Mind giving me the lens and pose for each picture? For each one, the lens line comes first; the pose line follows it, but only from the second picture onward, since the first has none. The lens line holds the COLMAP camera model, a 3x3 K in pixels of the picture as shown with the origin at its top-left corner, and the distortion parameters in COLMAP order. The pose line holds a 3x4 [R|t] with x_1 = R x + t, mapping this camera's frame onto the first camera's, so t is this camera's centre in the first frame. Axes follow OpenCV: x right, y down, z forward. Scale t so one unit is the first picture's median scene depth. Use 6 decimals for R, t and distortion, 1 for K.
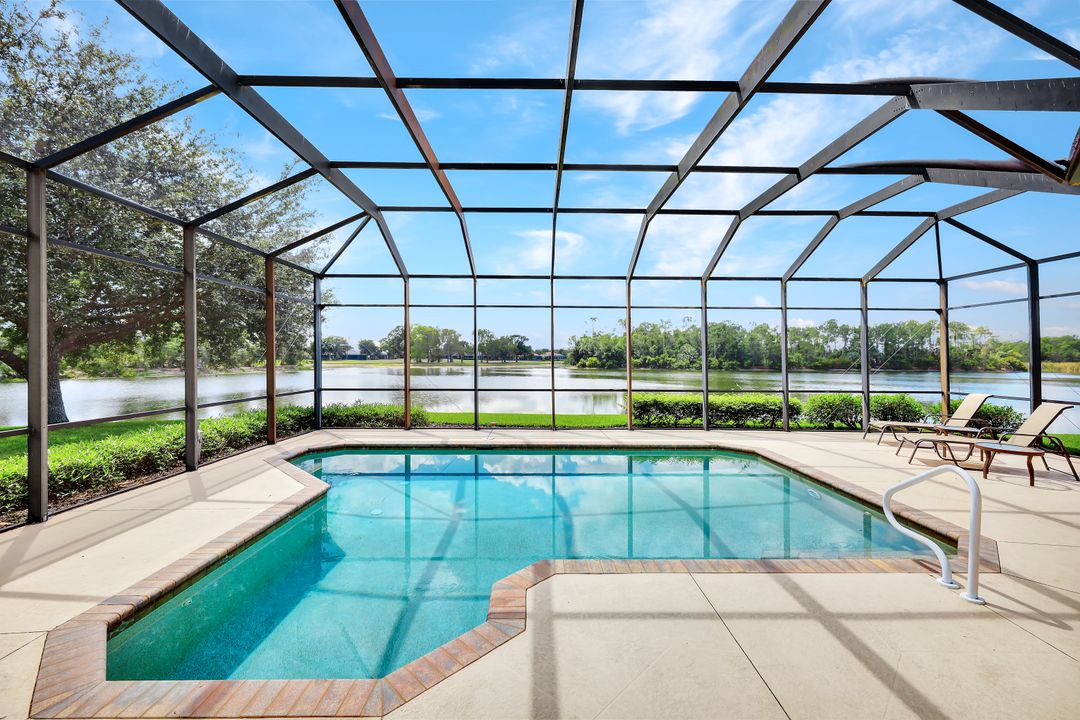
lens RADIAL K [[436.9, 0, 545.2], [0, 436.9, 360.1], [0, 0, 1]] dist [0.002042, 0.000131]
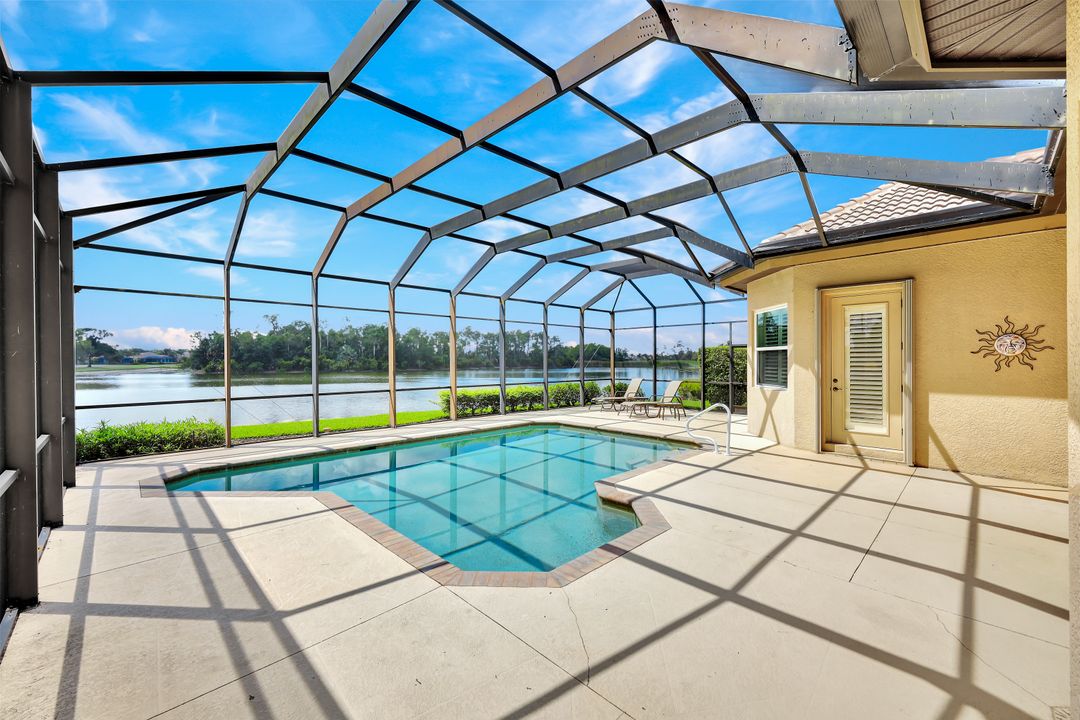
lens RADIAL K [[434.8, 0, 540.0], [0, 434.8, 360.0], [0, 0, 1]] dist [-0.000247, -0.000002]
pose [[0.720585, -0.008166, 0.693319, -0.331283], [0.010054, 0.999949, 0.001328, -0.002281], [-0.693294, 0.006013, 0.720630, -0.008222]]
